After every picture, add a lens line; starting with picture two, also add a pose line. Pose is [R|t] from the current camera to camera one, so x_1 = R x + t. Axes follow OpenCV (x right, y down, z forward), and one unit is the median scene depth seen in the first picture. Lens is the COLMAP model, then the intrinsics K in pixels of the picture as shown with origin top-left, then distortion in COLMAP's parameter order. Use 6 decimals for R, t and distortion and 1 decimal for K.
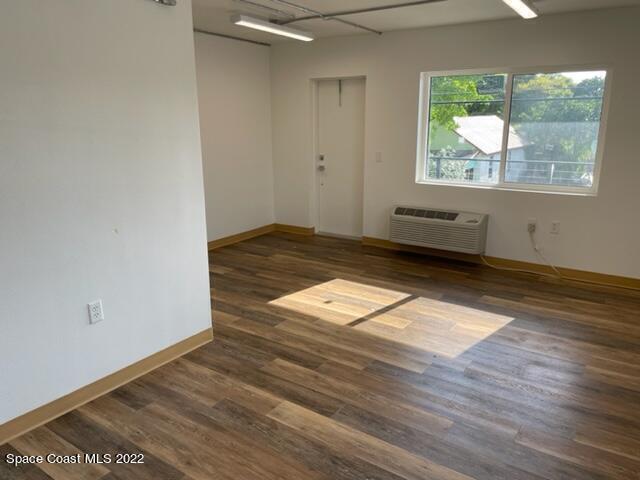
lens RADIAL K [[485.2, 0, 322.5], [0, 485.2, 235.4], [0, 0, 1]] dist [0.086161, -0.115212]
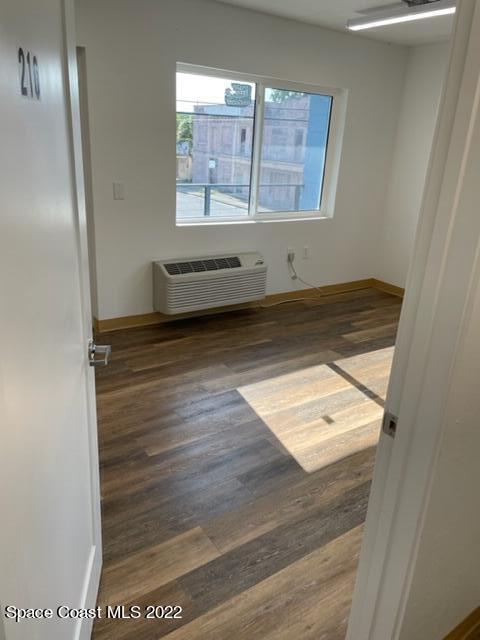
lens RADIAL K [[485.2, 0, 242.2], [0, 485.2, 316.3], [0, 0, 1]] dist [0.086161, -0.115212]
pose [[0.352763, -0.298268, 0.886902, -0.541577], [0.162639, 0.952953, 0.255791, -0.179347], [-0.921470, 0.054011, 0.384677, 0.769990]]
